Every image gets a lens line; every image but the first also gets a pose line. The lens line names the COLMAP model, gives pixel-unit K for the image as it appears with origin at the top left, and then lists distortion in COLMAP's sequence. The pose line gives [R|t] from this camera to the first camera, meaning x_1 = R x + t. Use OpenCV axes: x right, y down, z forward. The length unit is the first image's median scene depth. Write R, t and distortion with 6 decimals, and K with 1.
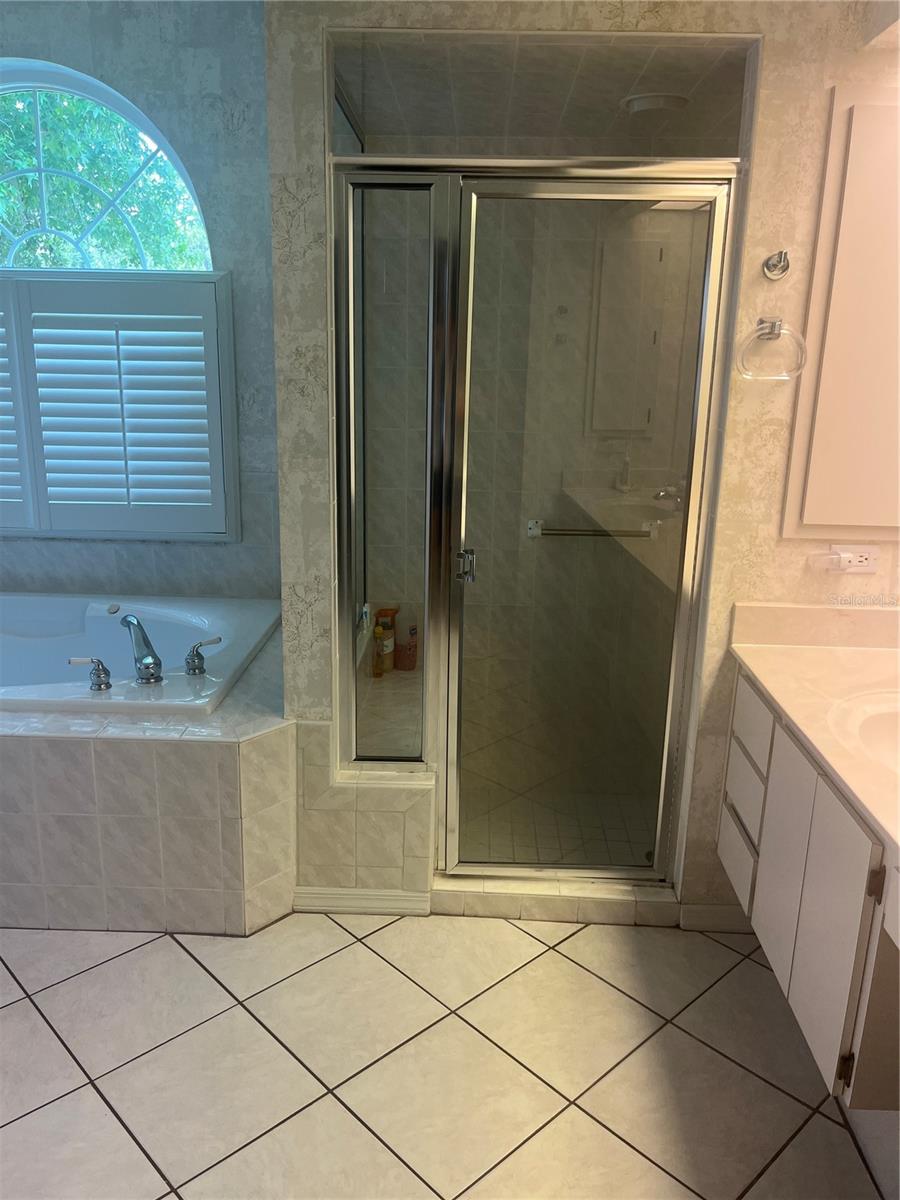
lens RADIAL K [[914.5, 0, 439.9], [0, 914.5, 592.9], [0, 0, 1]] dist [0.069807, -0.100871]
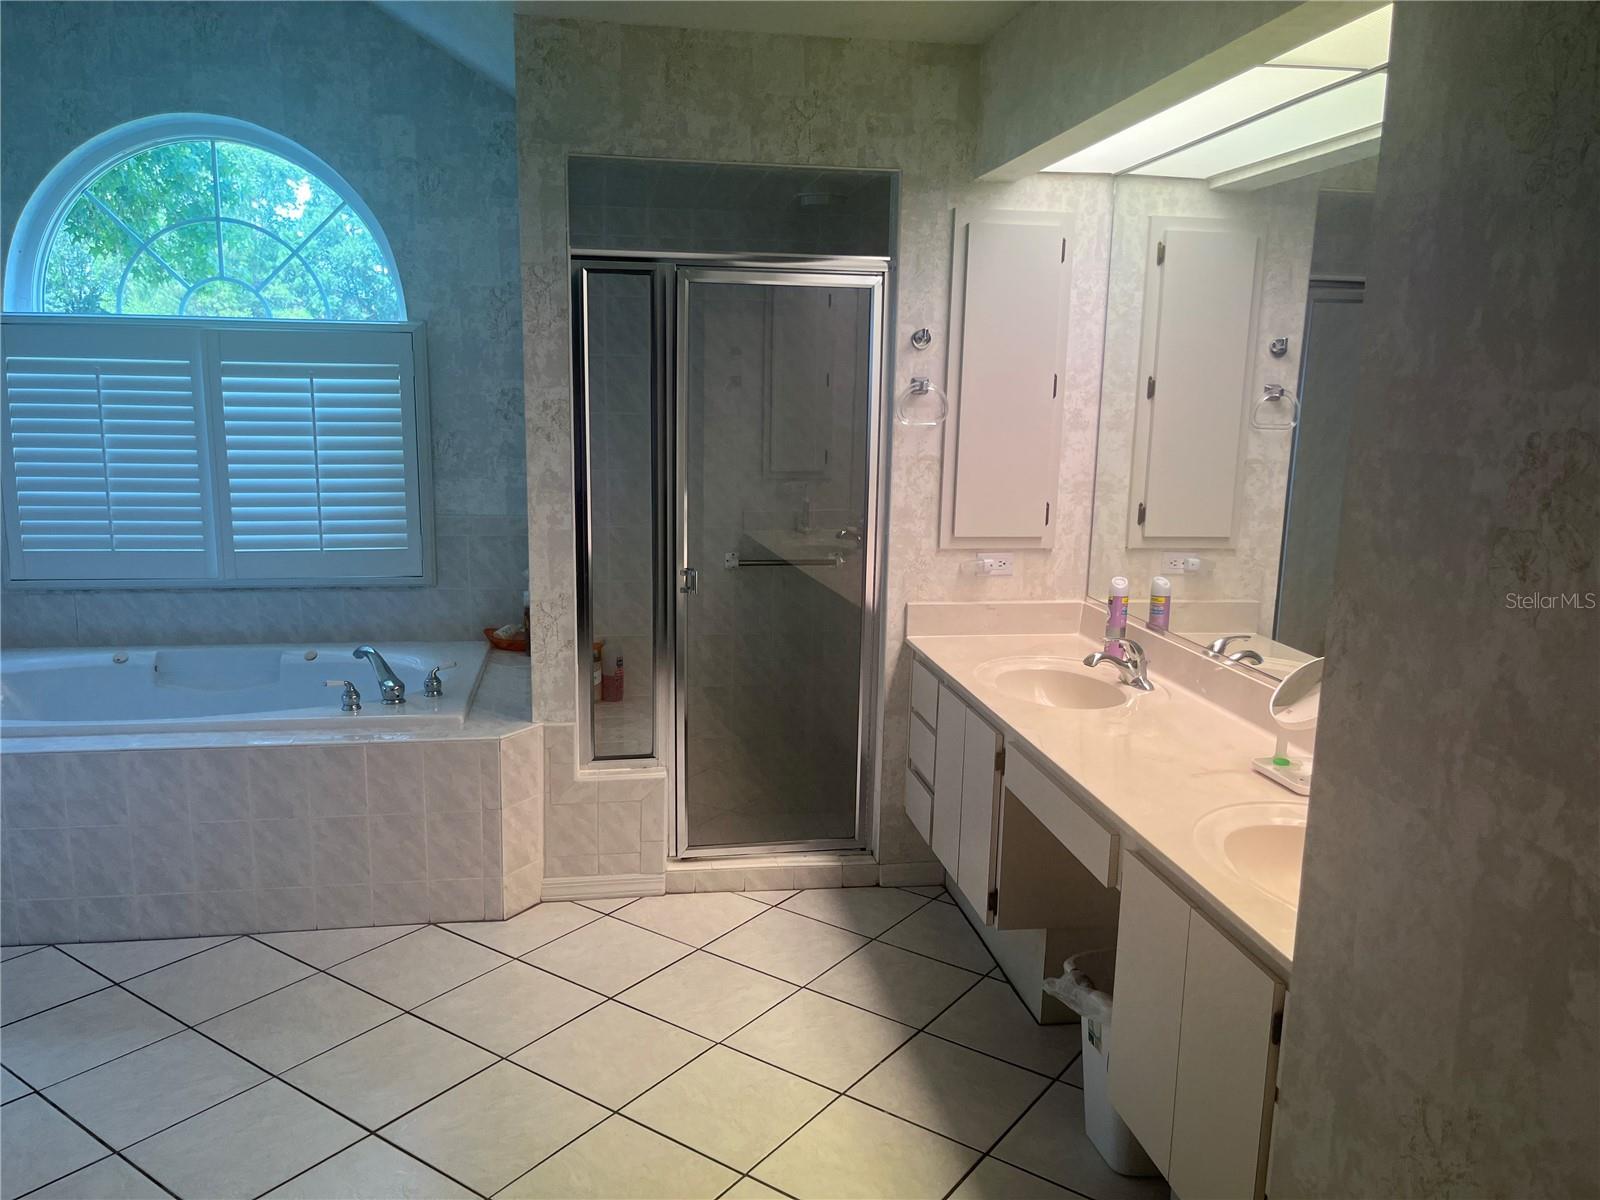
lens RADIAL K [[1202.9, 0, 796.1], [0, 1202.9, 613.9], [0, 0, 1]] dist [0.053284, -0.078803]
pose [[0.979708, -0.038535, 0.196693, -0.137859], [0.051179, 0.996909, -0.059608, 0.108585], [-0.193788, 0.068465, 0.978651, -0.525942]]
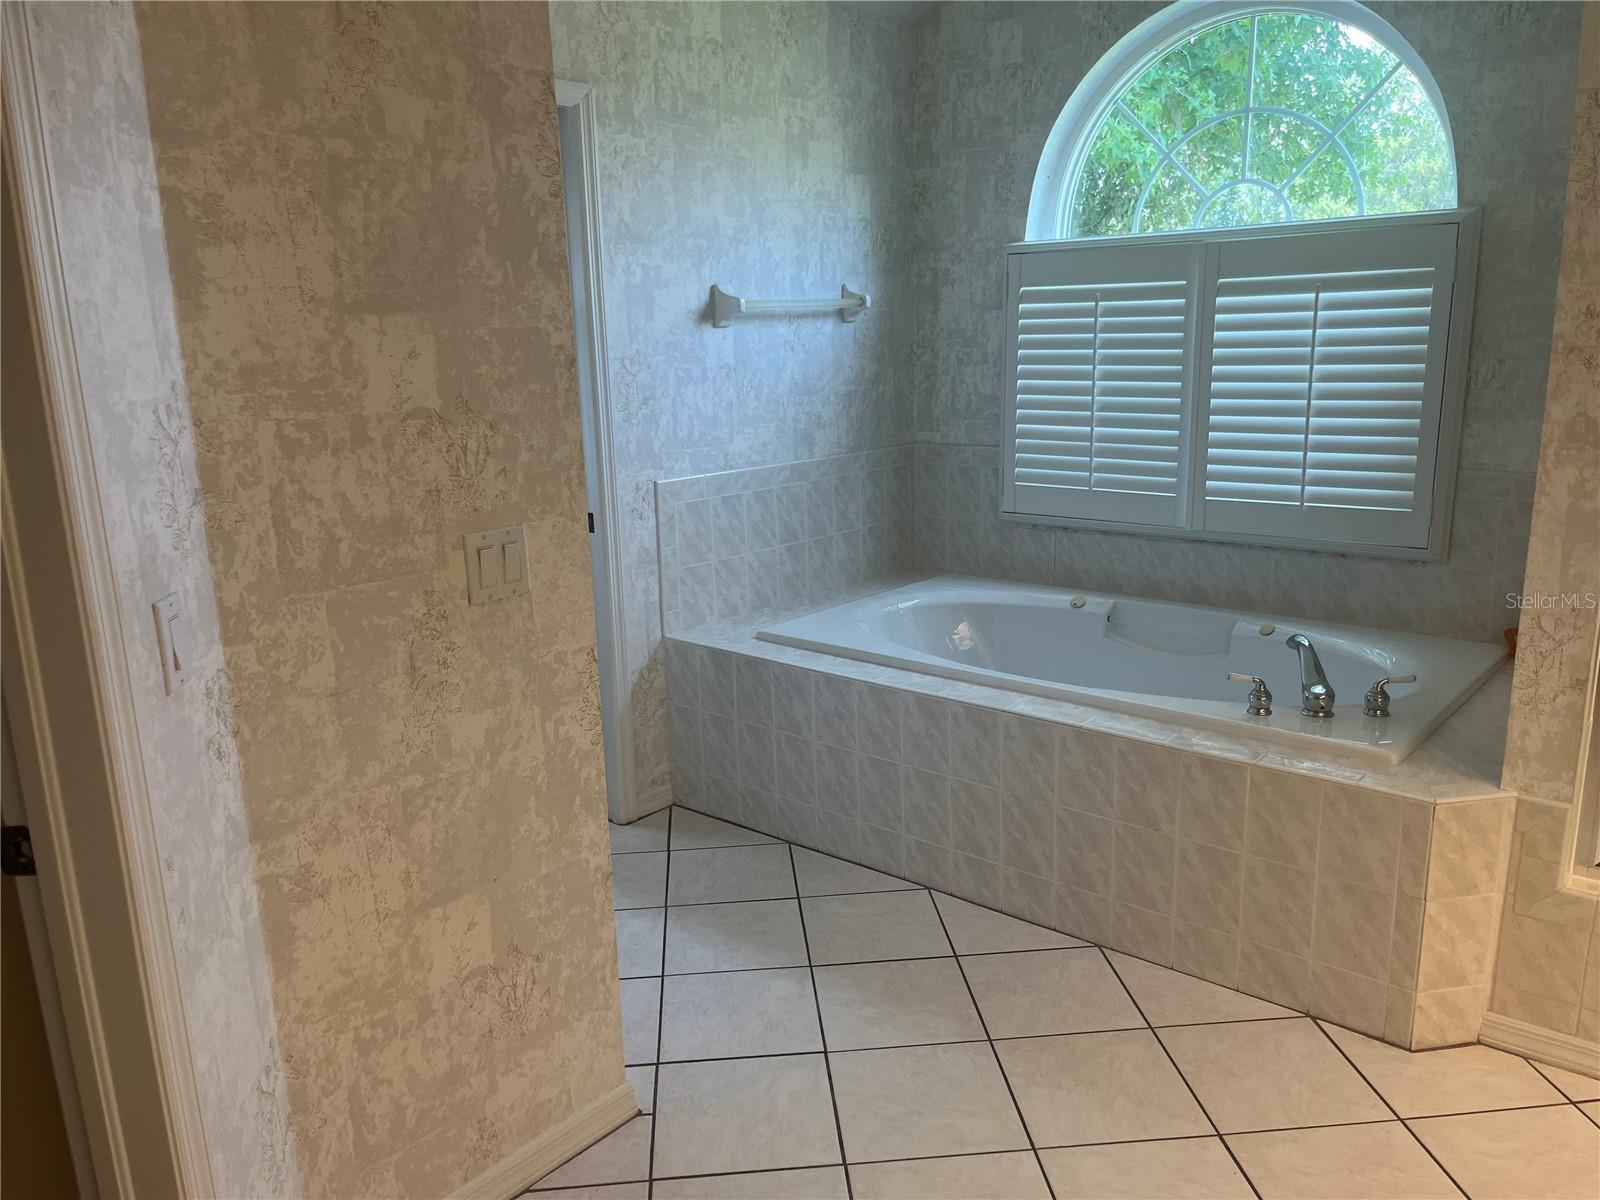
lens RADIAL K [[1219.4, 0, 803.5], [0, 1219.4, 615.5], [0, 0, 1]] dist [0.069807, -0.100871]
pose [[0.785015, 0.107670, -0.610048, -0.013308], [-0.117157, 0.992812, 0.024467, 0.036676], [0.608297, 0.052265, 0.791987, -0.176781]]
